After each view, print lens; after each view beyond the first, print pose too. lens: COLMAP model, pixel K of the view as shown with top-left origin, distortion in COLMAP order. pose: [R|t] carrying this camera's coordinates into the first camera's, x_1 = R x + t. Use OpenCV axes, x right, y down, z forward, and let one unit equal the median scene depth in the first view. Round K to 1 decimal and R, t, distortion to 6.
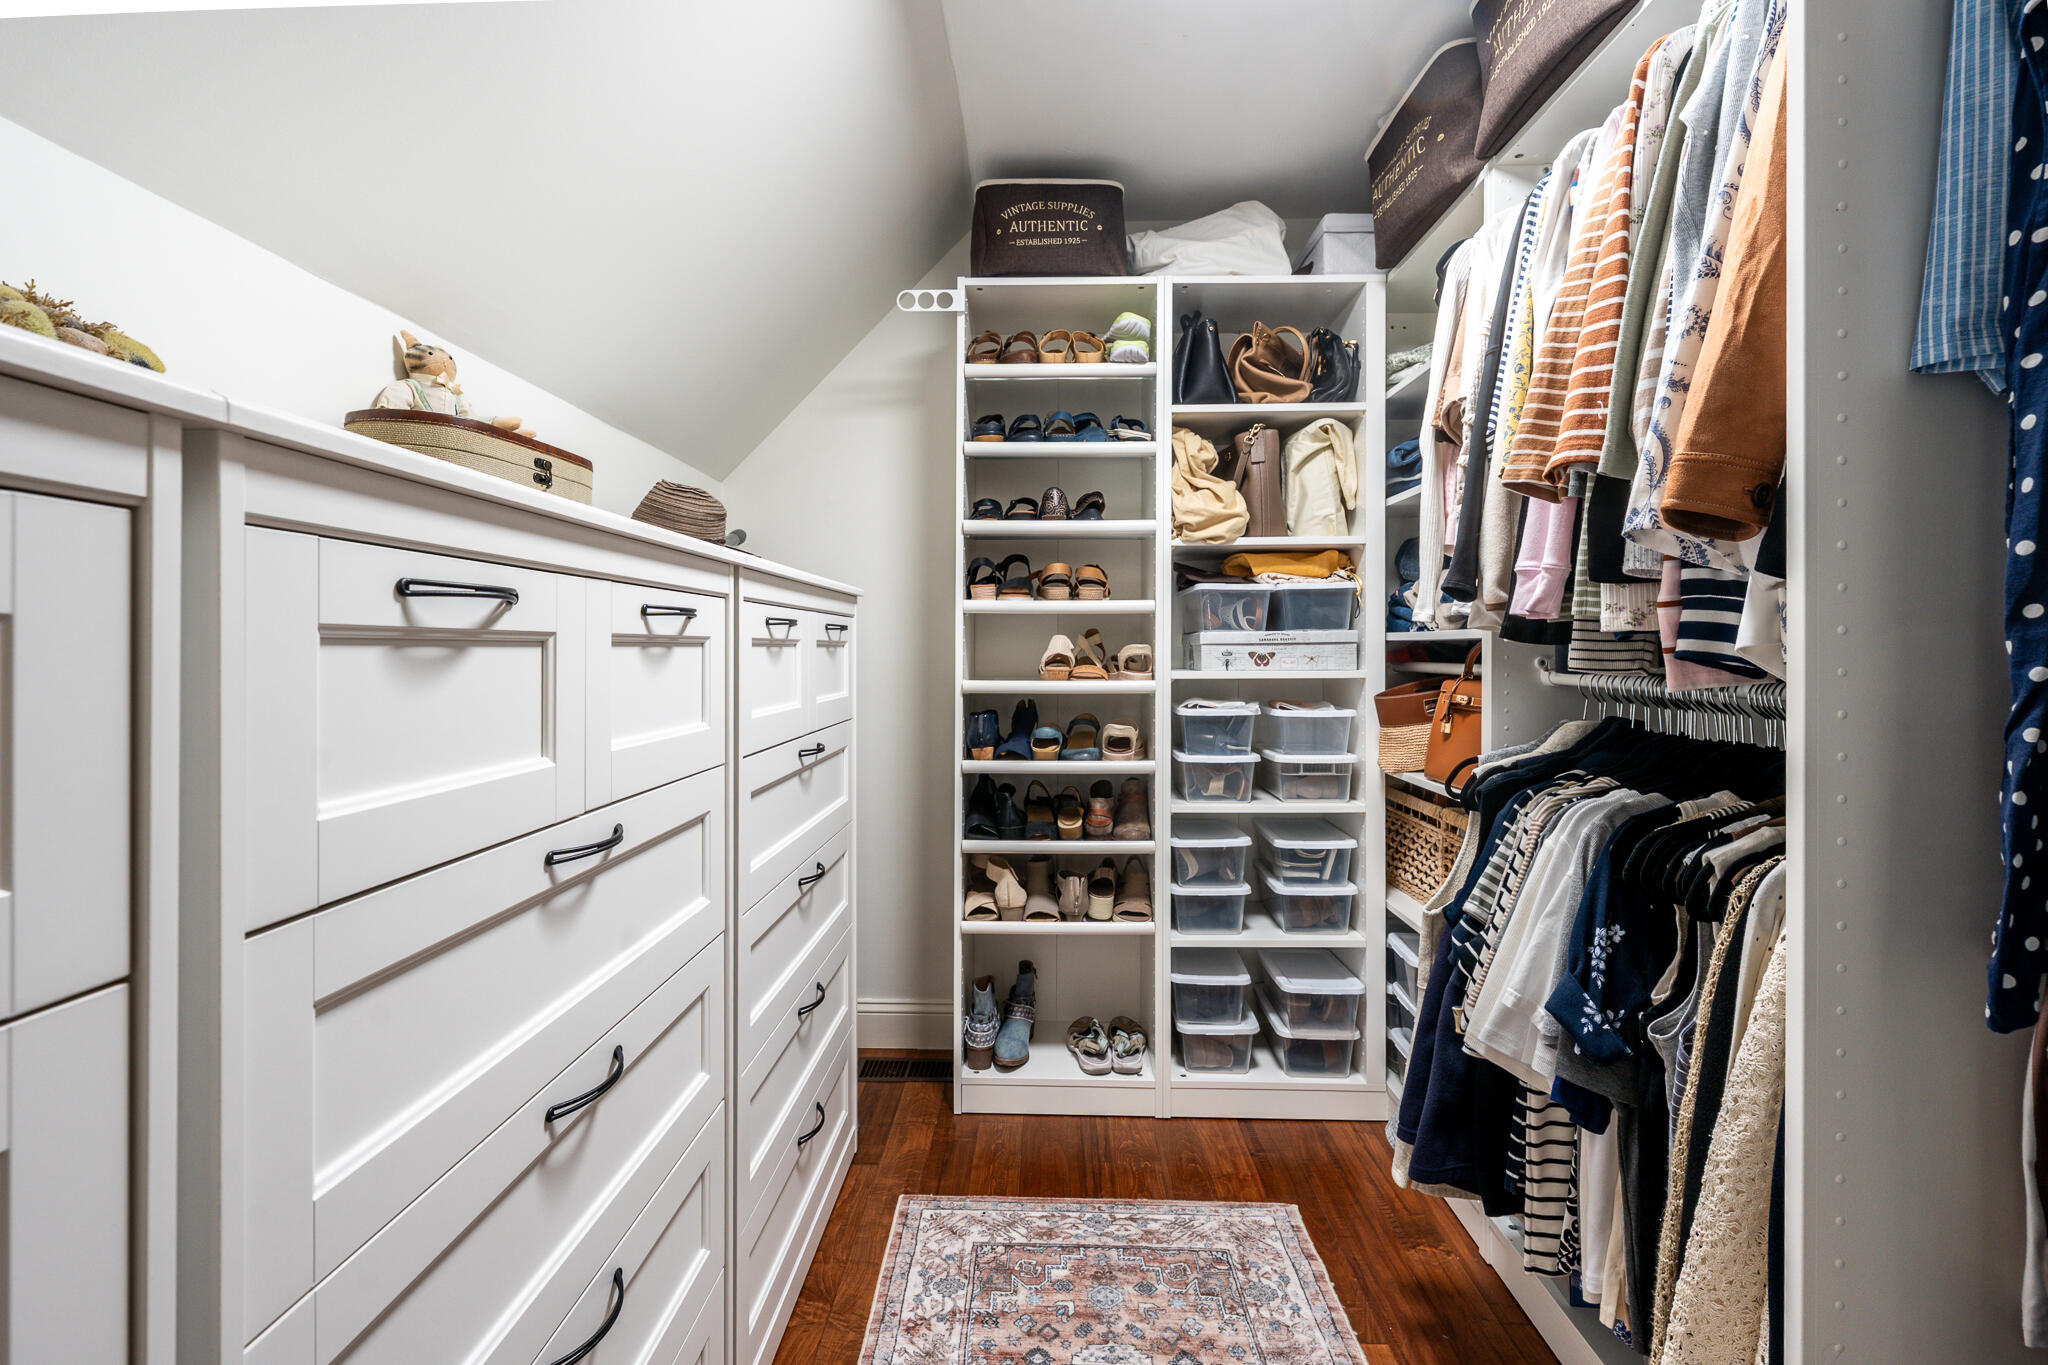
lens RADIAL K [[964.8, 0, 1022.5], [0, 964.8, 644.9], [0, 0, 1]] dist [0.000040, -0.000003]
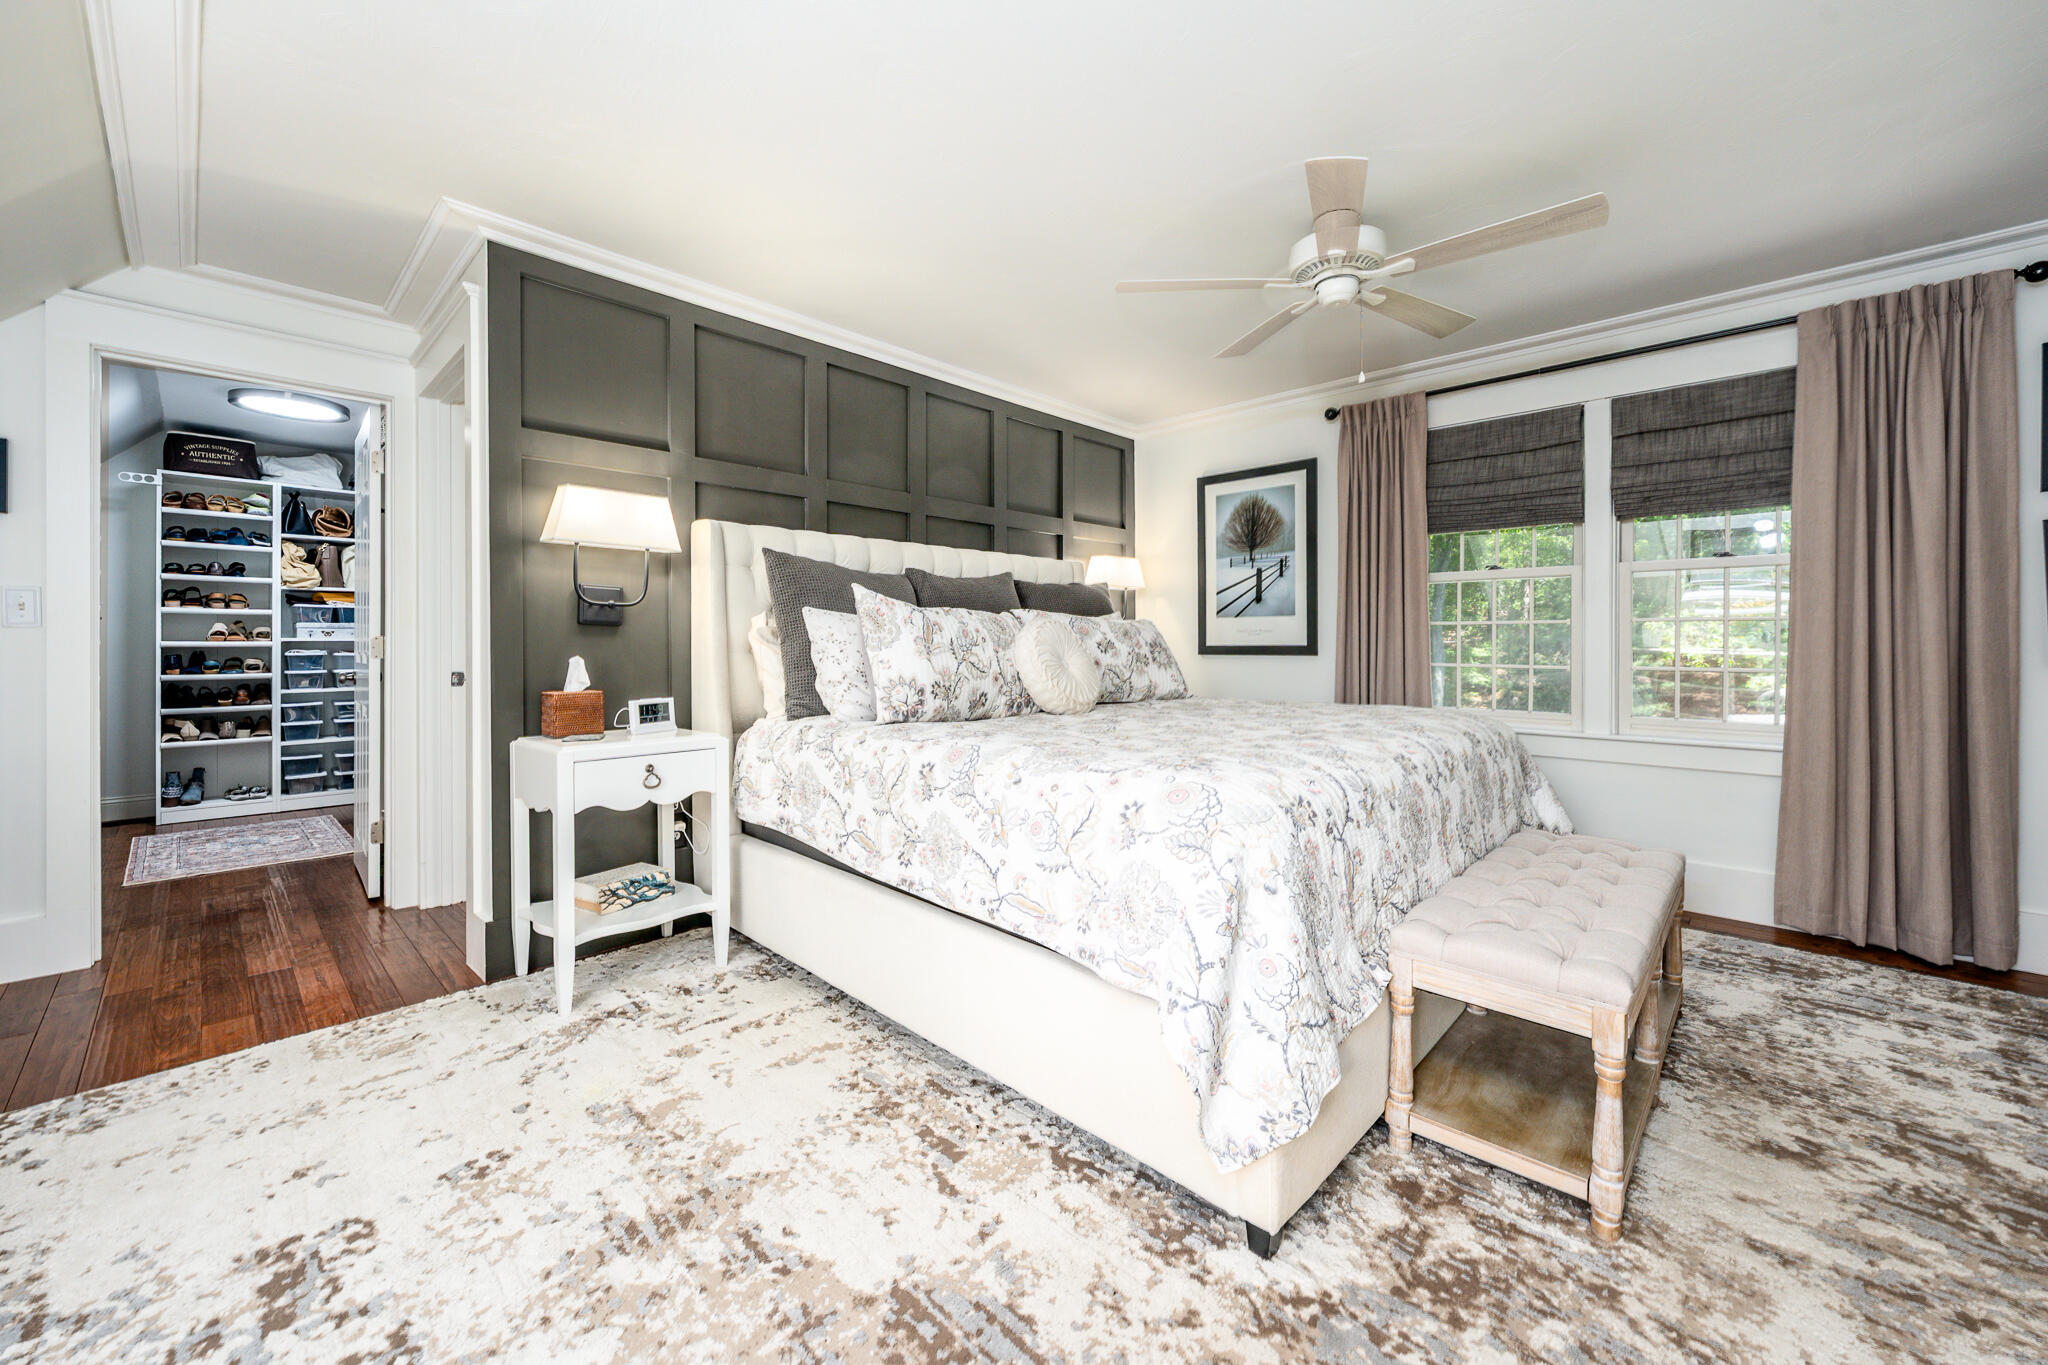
lens RADIAL K [[789.5, 0, 1023.2], [0, 789.5, 643.7], [0, 0, 1]] dist [-0.001606, -0.000211]
pose [[0.669861, -0.001510, 0.742485, -0.078025], [0.000910, 0.999999, 0.001214, 0.041293], [-0.742486, -0.000137, 0.669862, -1.830103]]
